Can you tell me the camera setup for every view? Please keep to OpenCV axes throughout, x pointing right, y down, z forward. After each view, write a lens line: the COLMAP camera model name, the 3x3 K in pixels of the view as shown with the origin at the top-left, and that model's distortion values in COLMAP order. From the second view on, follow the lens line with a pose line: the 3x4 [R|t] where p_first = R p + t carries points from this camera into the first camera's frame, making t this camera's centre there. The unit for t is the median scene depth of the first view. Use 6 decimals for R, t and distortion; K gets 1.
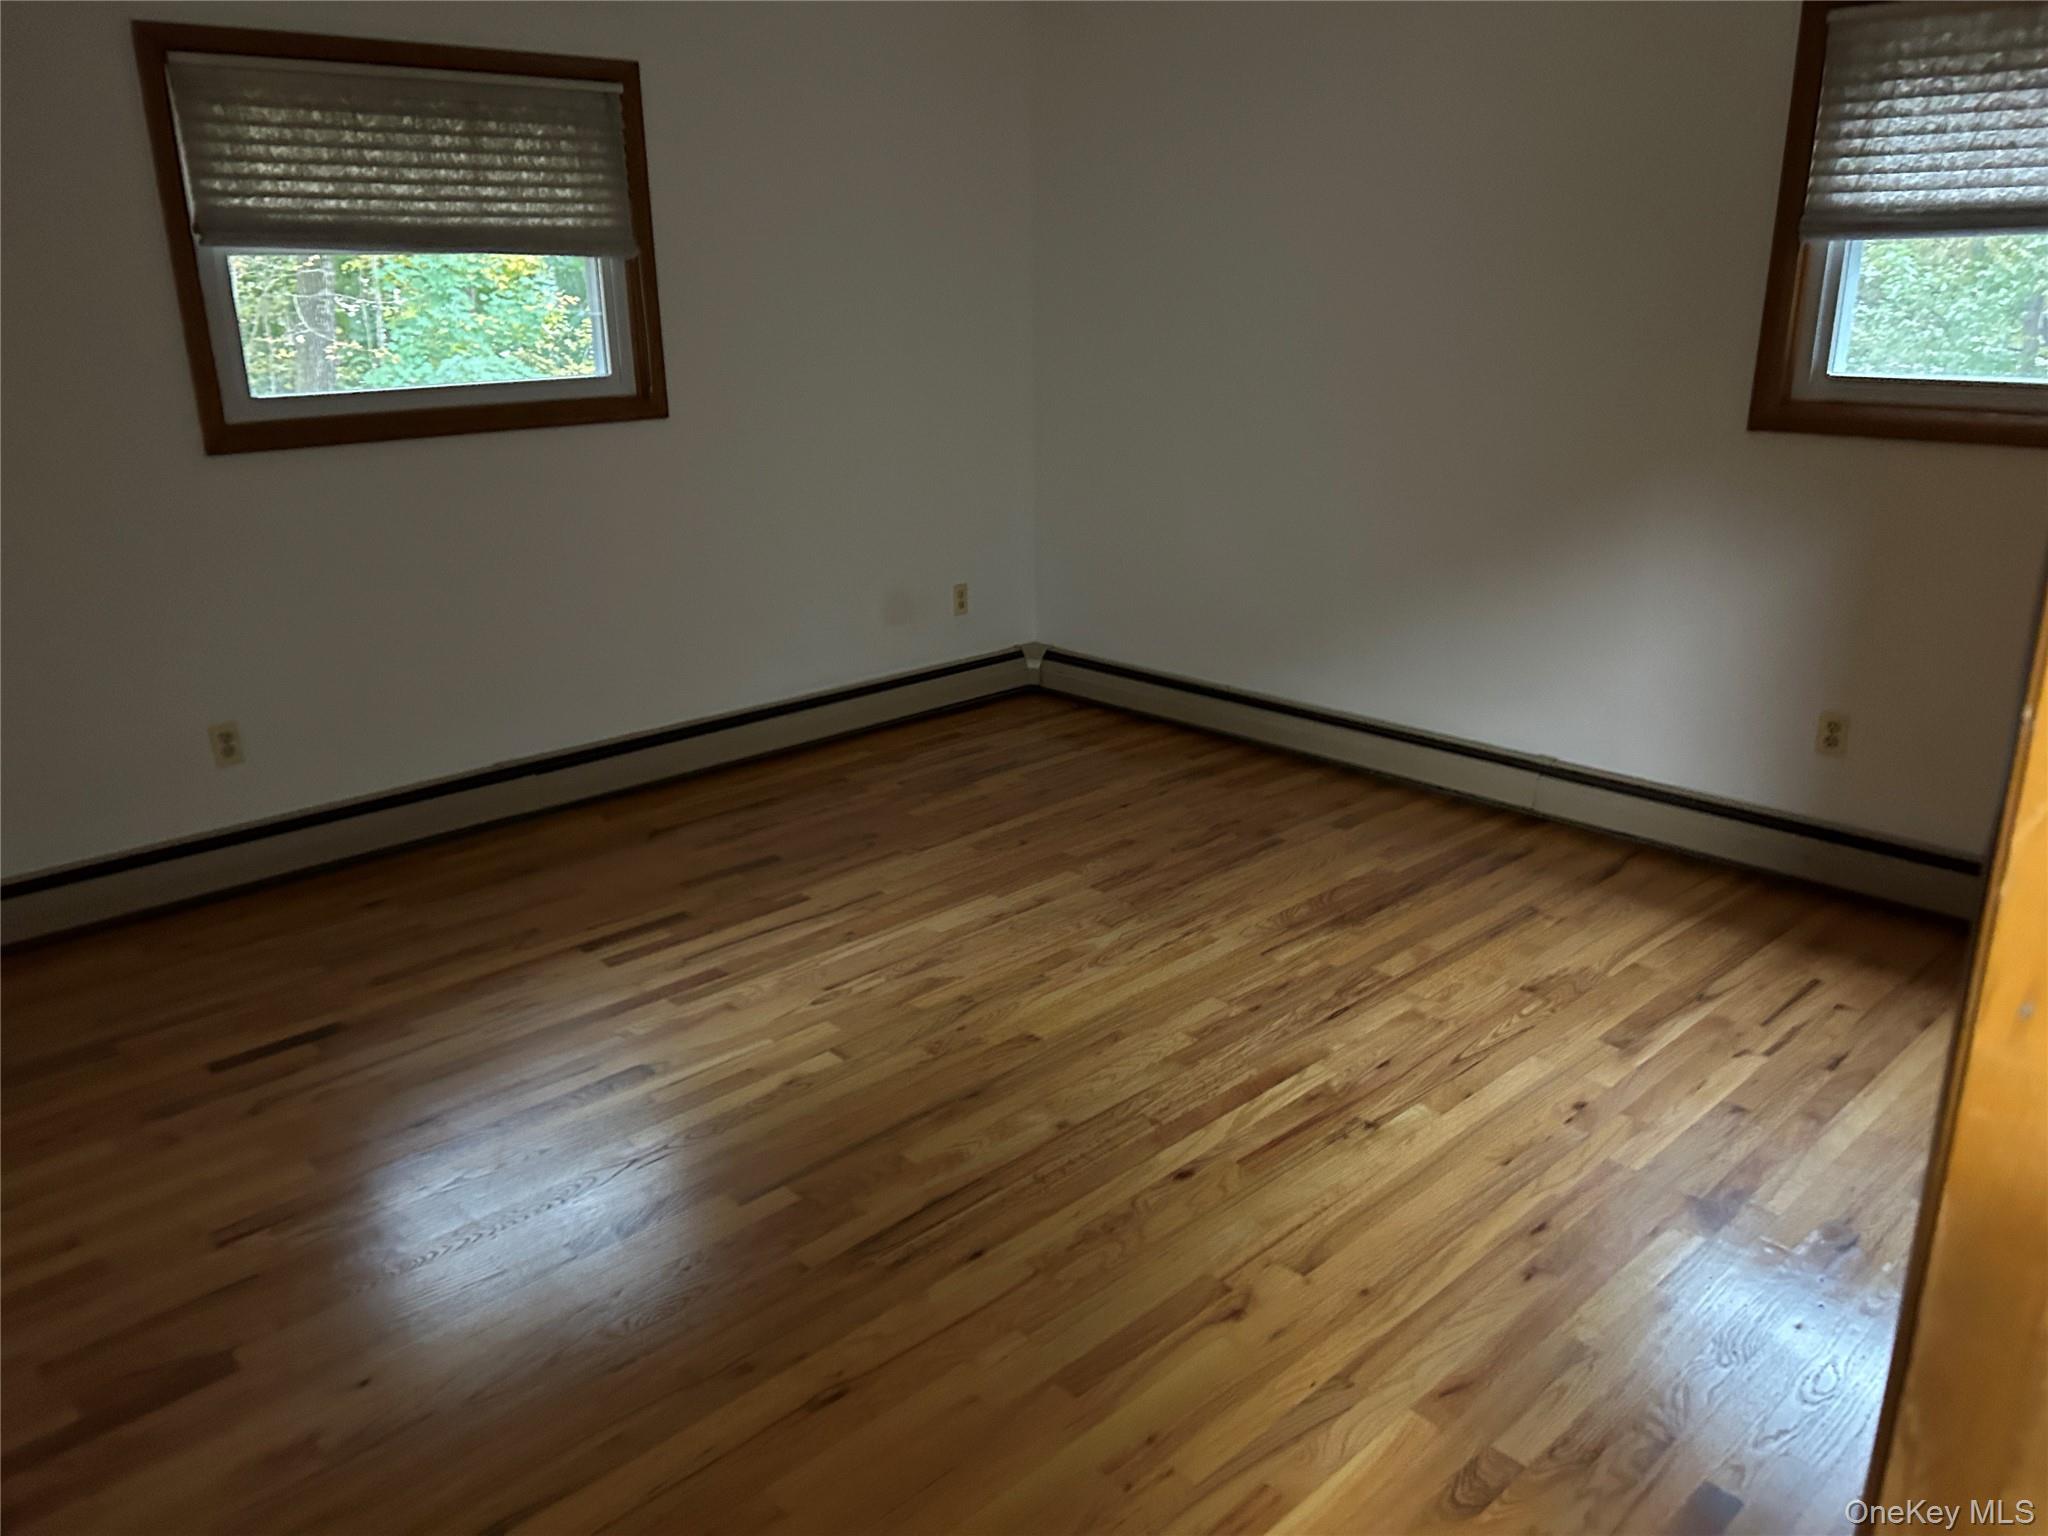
lens RADIAL K [[1545.4, 0, 1024.0], [0, 1545.4, 768.0], [0, 0, 1]] dist [0.042591, -0.051302]
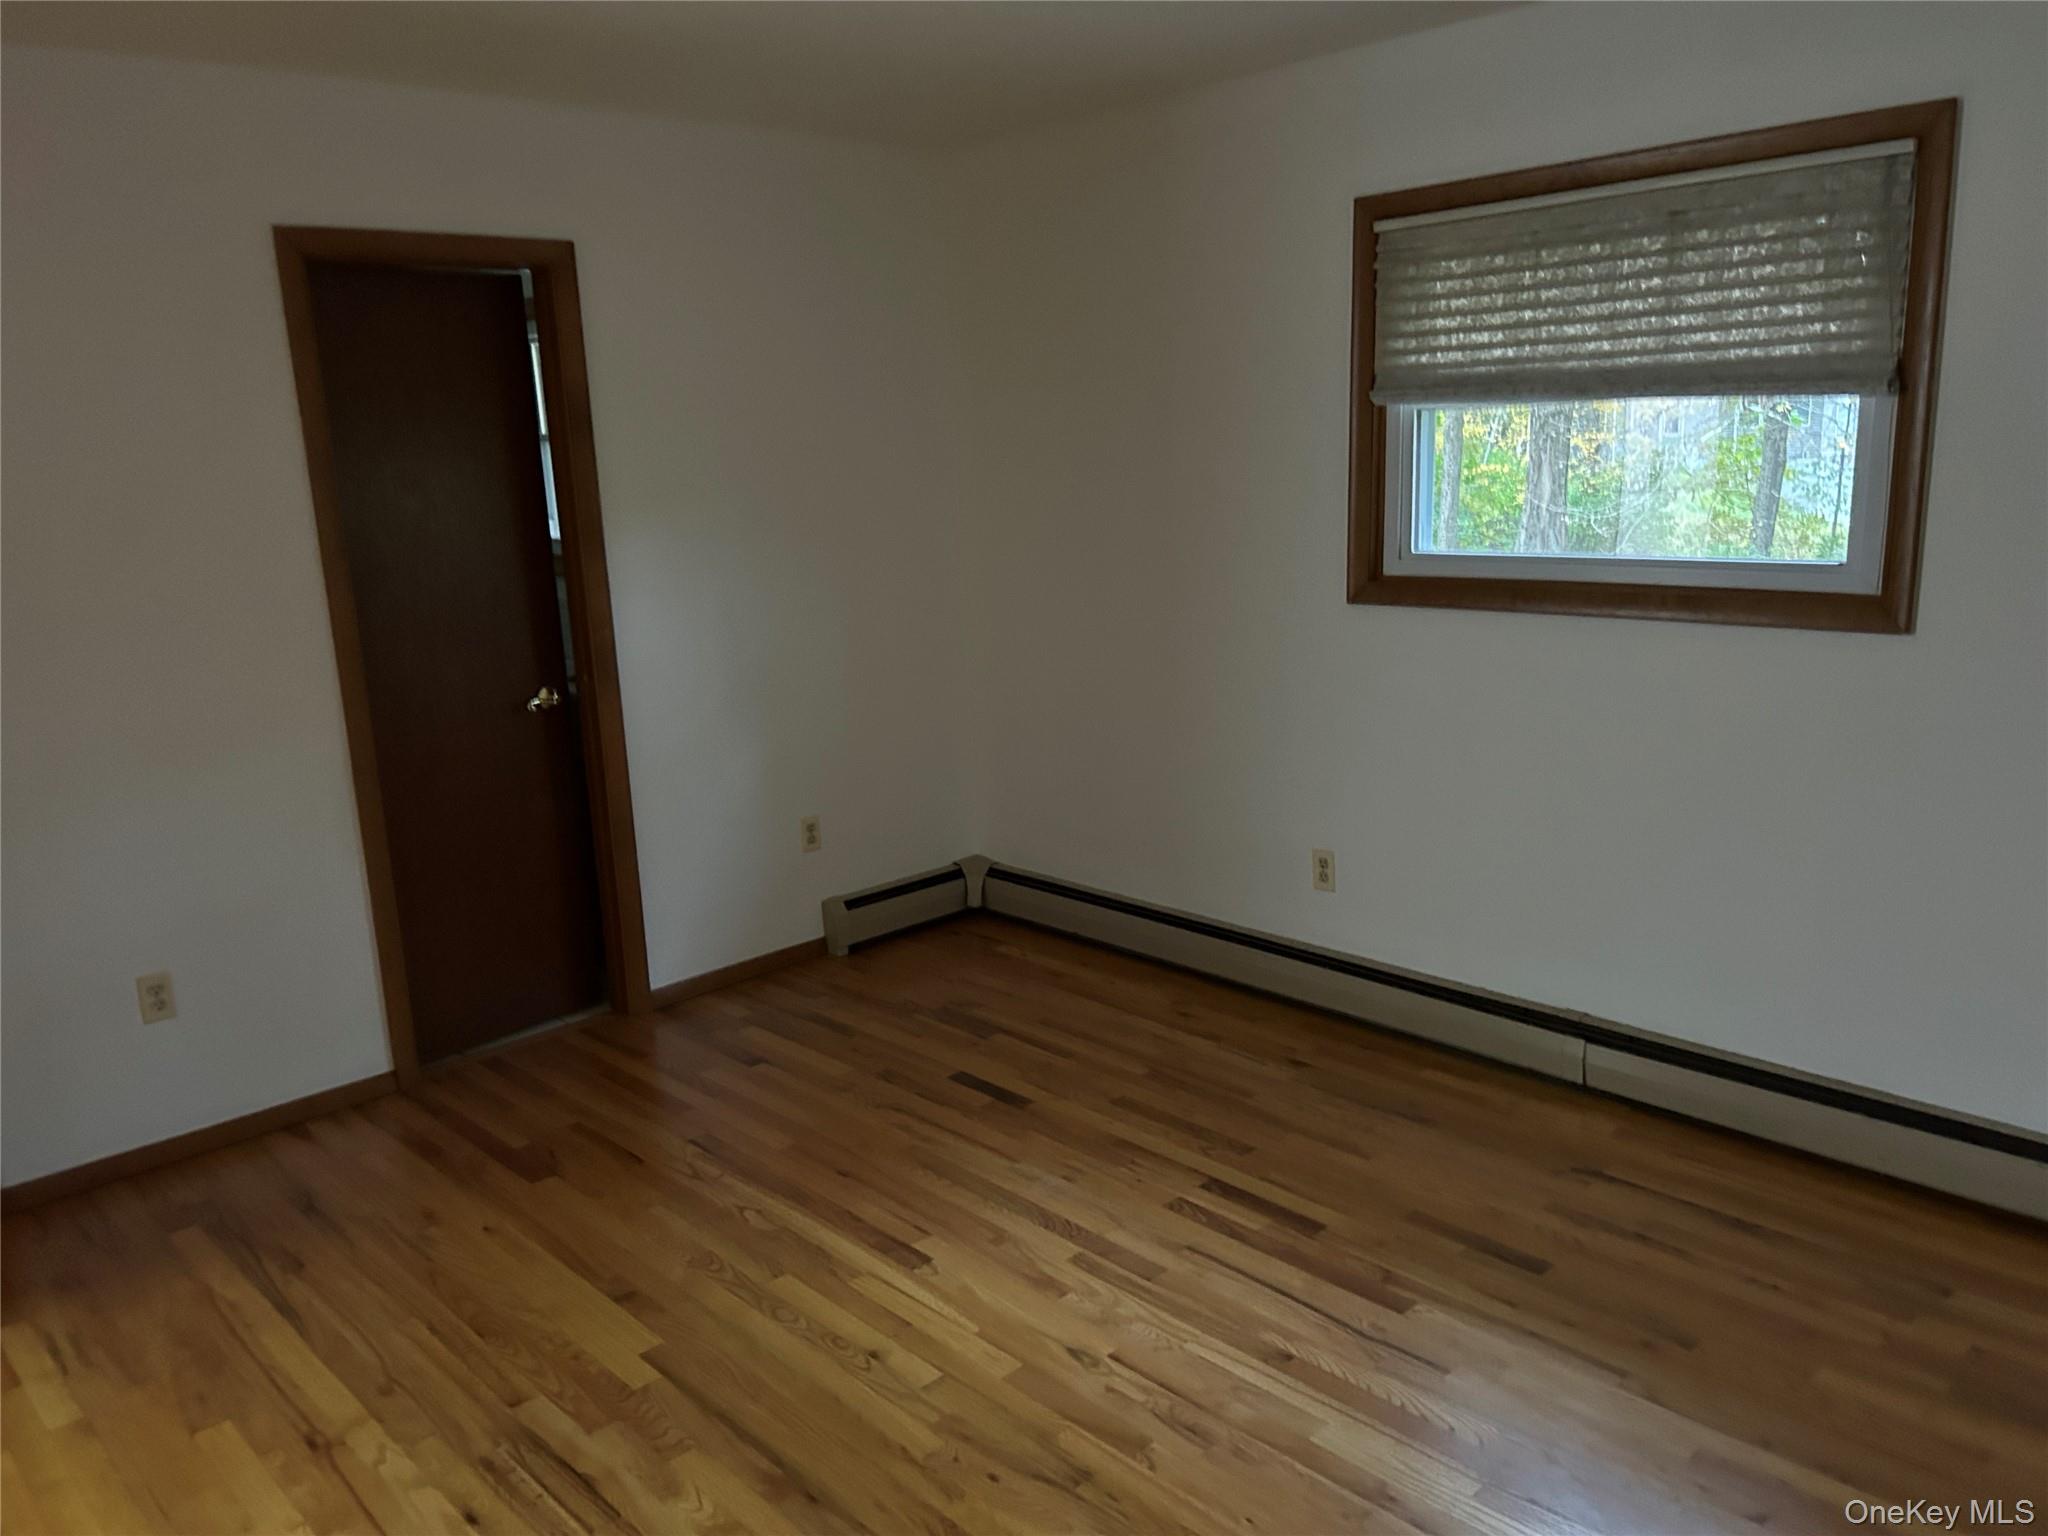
lens RADIAL K [[1545.4, 0, 1024.0], [0, 1545.4, 768.0], [0, 0, 1]] dist [0.042591, -0.051302]
pose [[-0.012467, 0.221403, -0.975103, 0.495797], [-0.271948, 0.937669, 0.216381, -0.252558], [0.962231, 0.267875, 0.048521, 0.744592]]
